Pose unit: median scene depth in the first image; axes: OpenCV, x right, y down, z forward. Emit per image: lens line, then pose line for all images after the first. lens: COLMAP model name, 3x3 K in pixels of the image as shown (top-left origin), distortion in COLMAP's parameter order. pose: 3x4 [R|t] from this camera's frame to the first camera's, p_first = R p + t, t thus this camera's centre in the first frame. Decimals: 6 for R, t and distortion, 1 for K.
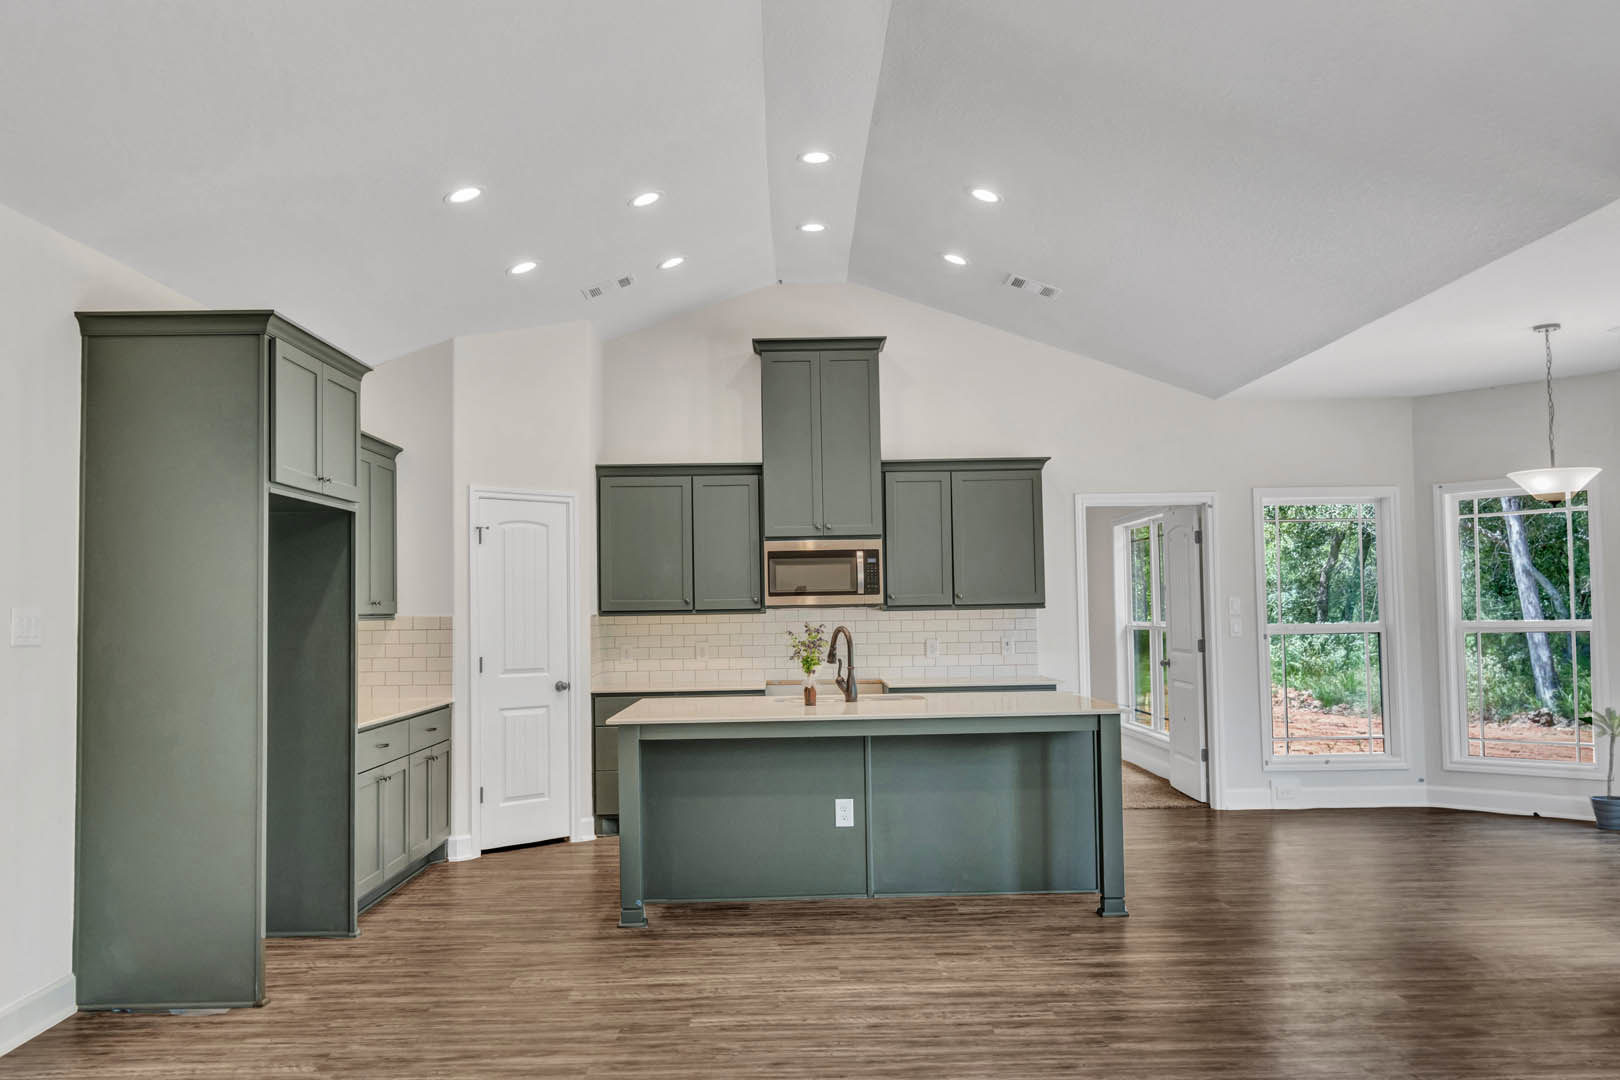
lens RADIAL K [[1383.9, 0, 861.0], [0, 1383.9, 523.3], [0, 0, 1]] dist [-0.004621, -0.000226]
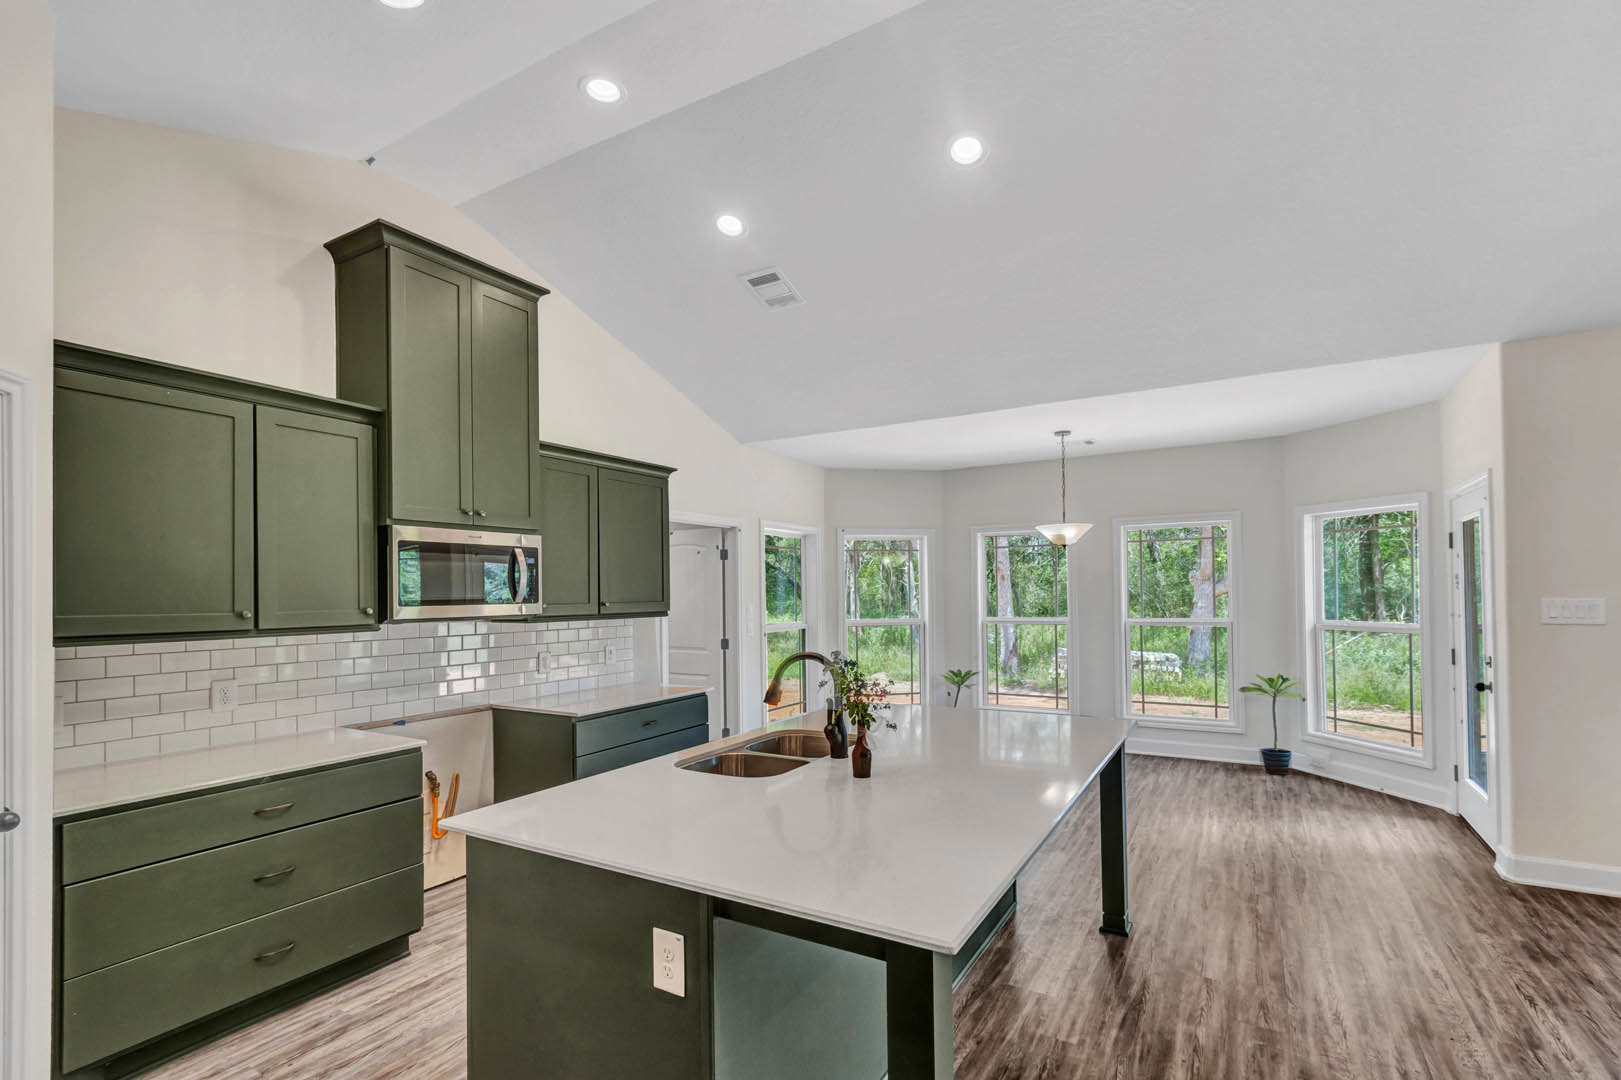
lens RADIAL K [[729.2, 0, 819.8], [0, 729.2, 584.4], [0, 0, 1]] dist [0.000339, -0.000148]
pose [[0.548565, 0.021034, 0.835843, -0.255242], [-0.050393, 0.998698, 0.007941, 0.028564], [-0.834588, -0.046477, 0.548911, 0.625199]]
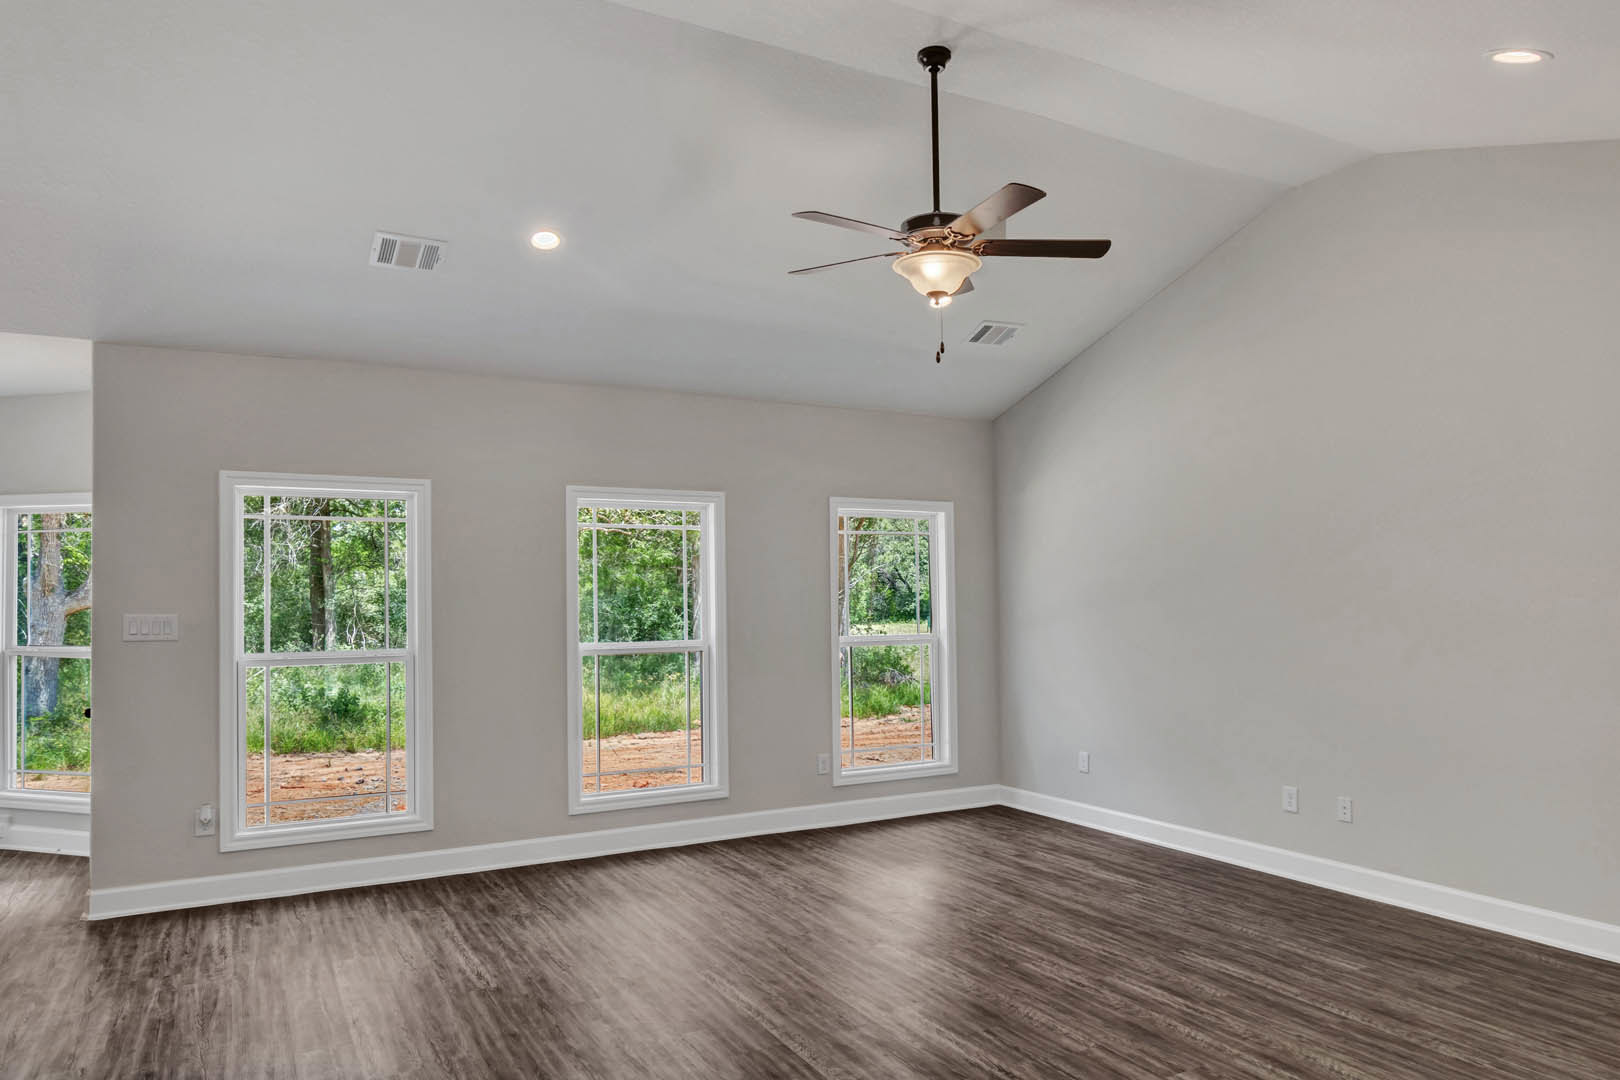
lens RADIAL K [[1082.4, 0, 810.3], [0, 1082.4, 595.8], [0, 0, 1]] dist [-0.004170, 0.002551]
pose [[-0.433885, 0.023521, 0.900661, -0.375380], [-0.040927, 0.998113, -0.045782, 0.019845], [-0.900038, -0.056726, -0.432103, 0.426475]]
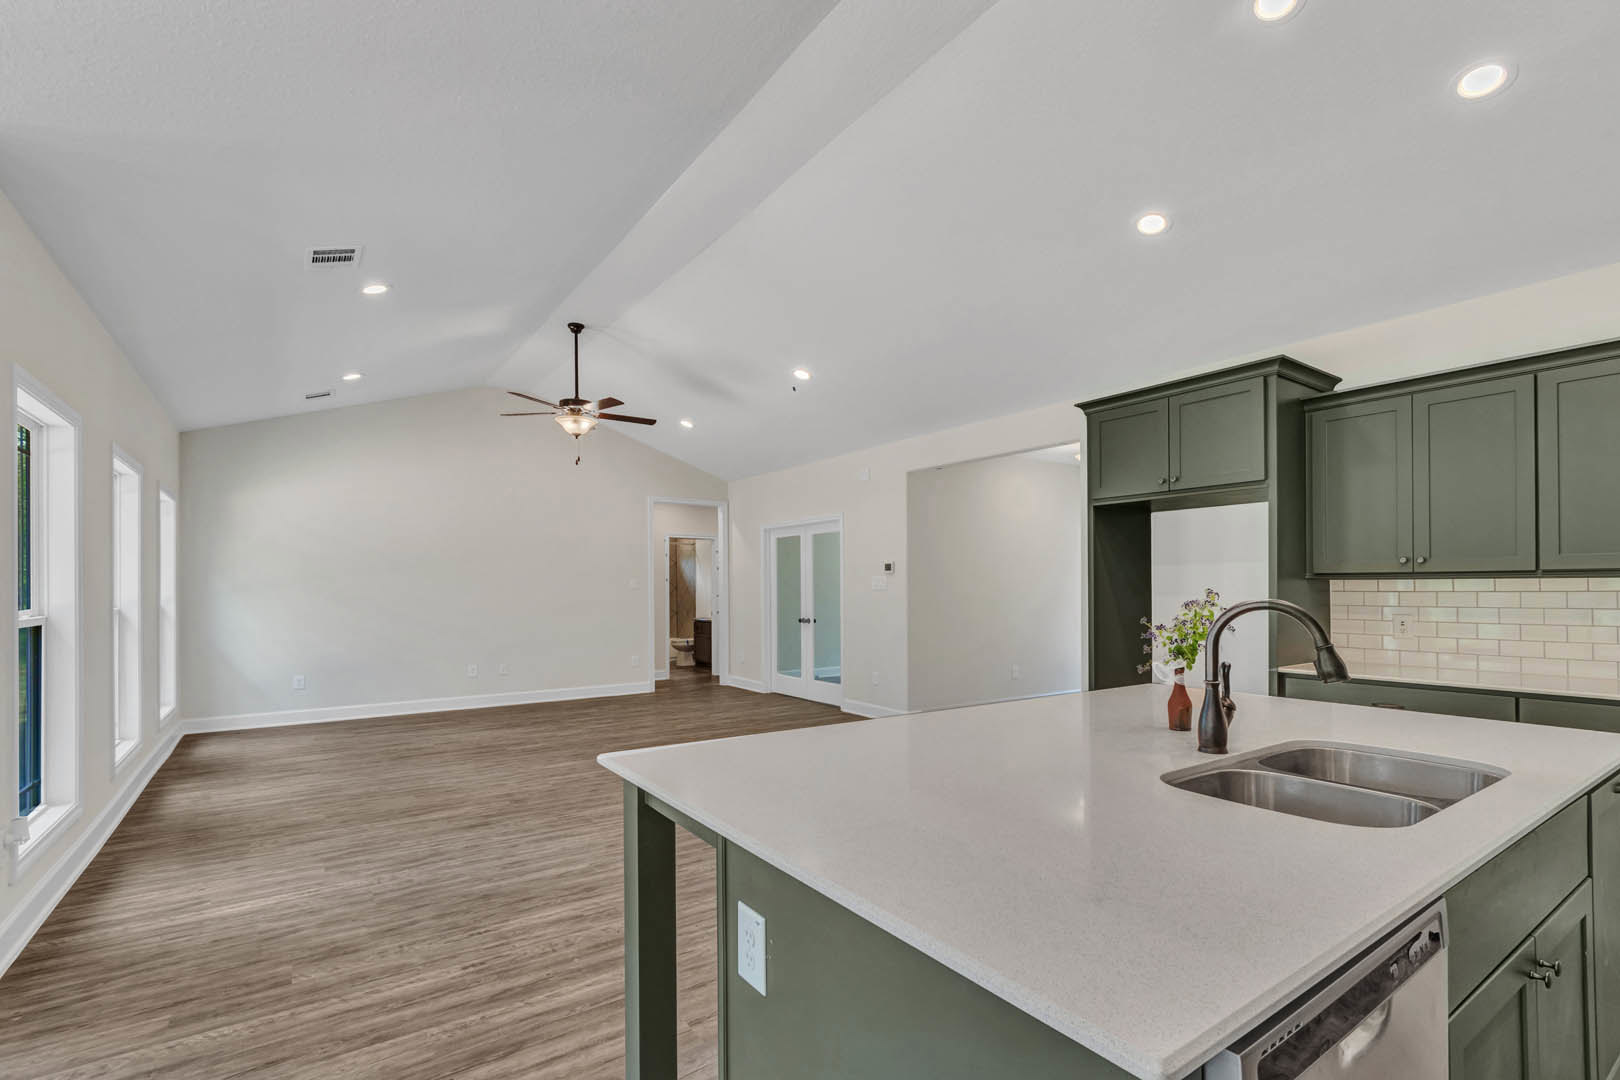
lens RADIAL K [[728.7, 0, 819.3], [0, 728.7, 584.3], [0, 0, 1]] dist [0.000339, -0.000148]
pose [[-0.846846, 0.016214, -0.531592, 0.192871], [0.050917, 0.997416, -0.050690, 0.058545], [0.529396, -0.069994, -0.845483, 0.890957]]
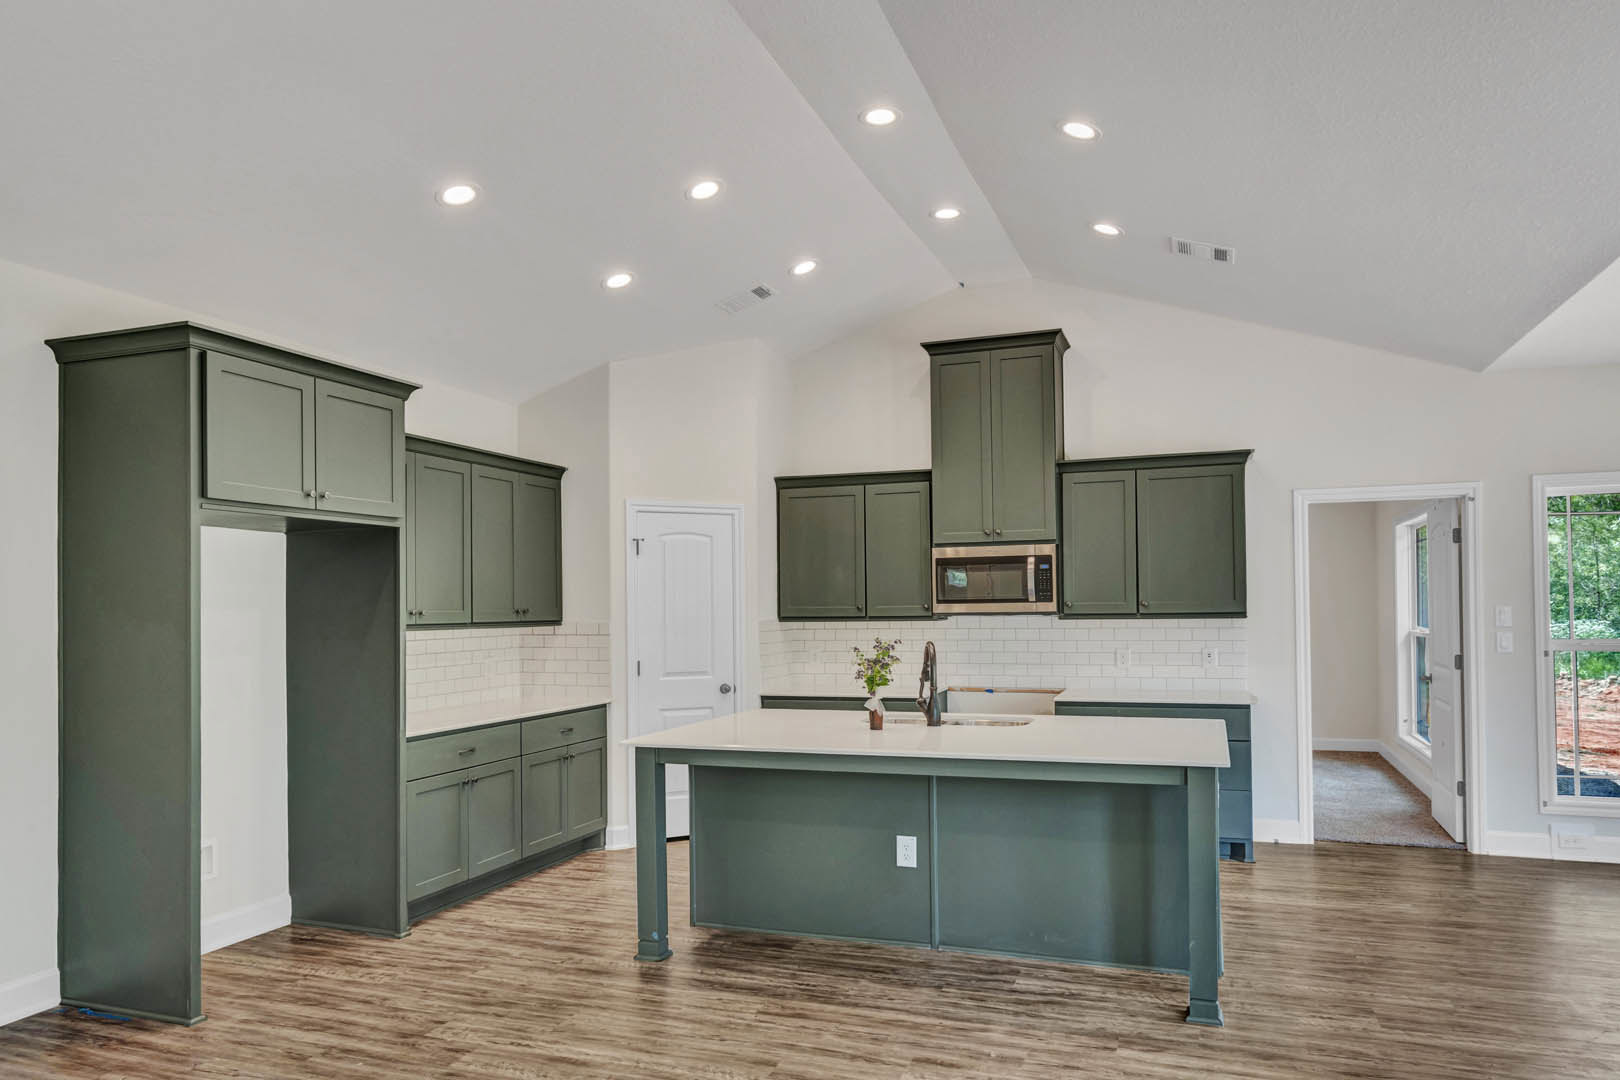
lens RADIAL K [[1080.7, 0, 824.5], [0, 1080.7, 589.8], [0, 0, 1]] dist [-0.002274, 0.002008]
pose [[0.921927, 0.001083, -0.387362, 0.156686], [0.019412, 0.998611, 0.048992, 0.003420], [0.386877, -0.052686, 0.920625, 0.255750]]
